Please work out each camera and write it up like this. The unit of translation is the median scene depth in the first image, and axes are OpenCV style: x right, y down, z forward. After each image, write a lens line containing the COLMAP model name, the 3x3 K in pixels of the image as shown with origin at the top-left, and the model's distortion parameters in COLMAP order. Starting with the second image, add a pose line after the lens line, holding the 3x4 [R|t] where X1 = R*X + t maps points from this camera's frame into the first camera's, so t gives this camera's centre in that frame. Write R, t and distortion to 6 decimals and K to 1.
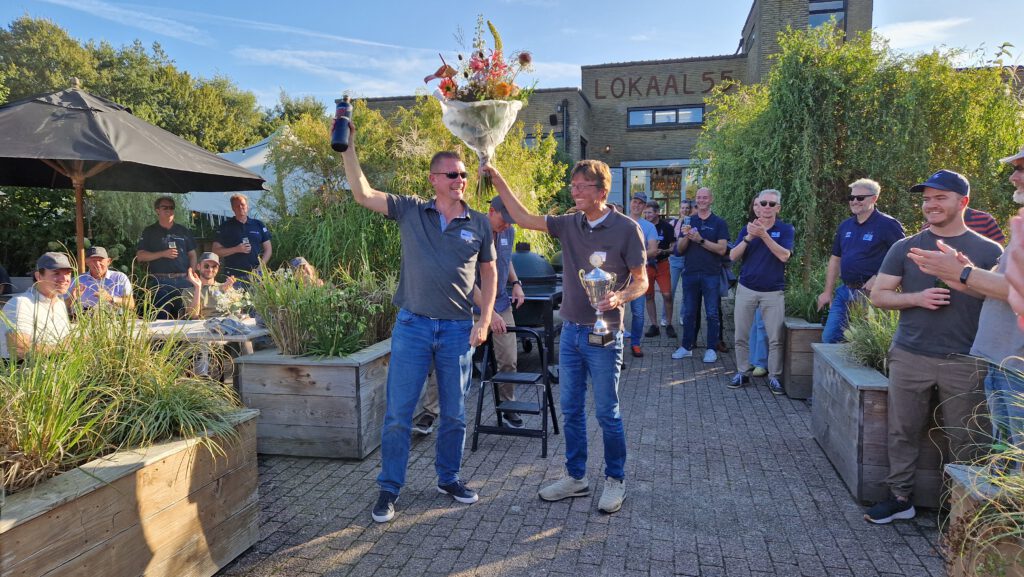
lens RADIAL K [[679.4, 0, 509.8], [0, 679.4, 288.0], [0, 0, 1]] dist [0.060018, -0.042121]
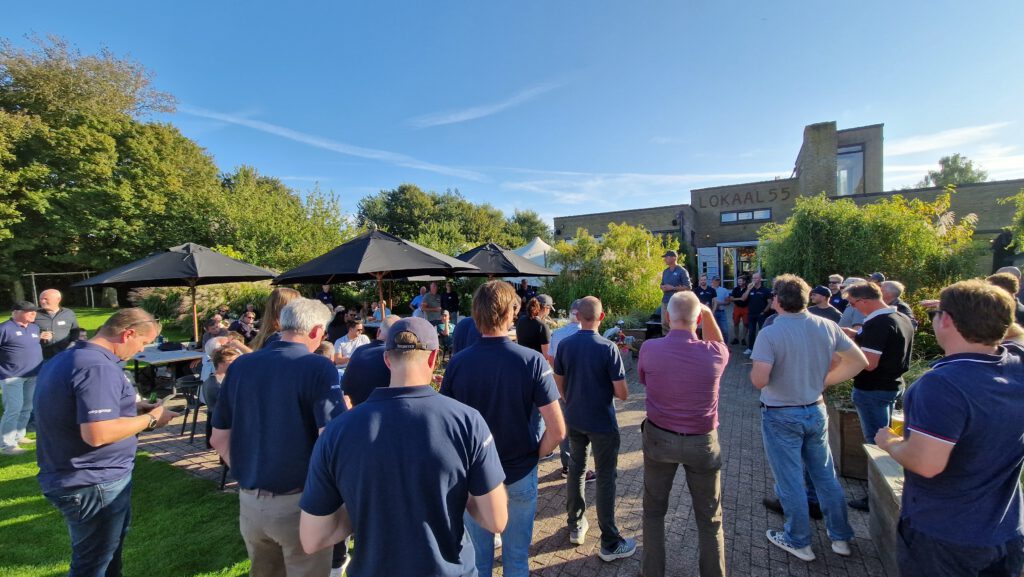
lens RADIAL K [[407.0, 0, 518.8], [0, 407.0, 285.3], [0, 0, 1]] dist [0.001452, -0.000075]
pose [[0.956528, -0.006698, -0.291563, -0.007686], [-0.014625, 0.997377, -0.070891, -0.001268], [0.291273, 0.072074, 0.953921, -0.056095]]
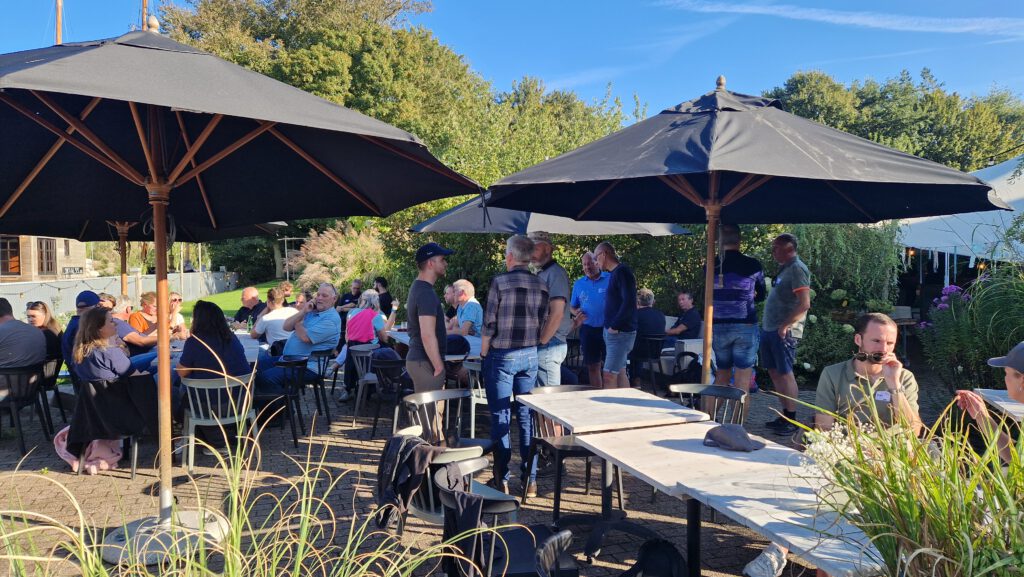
lens RADIAL K [[679.4, 0, 515.8], [0, 679.4, 288.5], [0, 0, 1]] dist [0.060018, -0.042121]
pose [[0.542153, 0.038776, -0.839385, -0.016747], [-0.082673, 0.996550, -0.007362, -0.007278], [0.836203, 0.073386, 0.543488, 0.064452]]
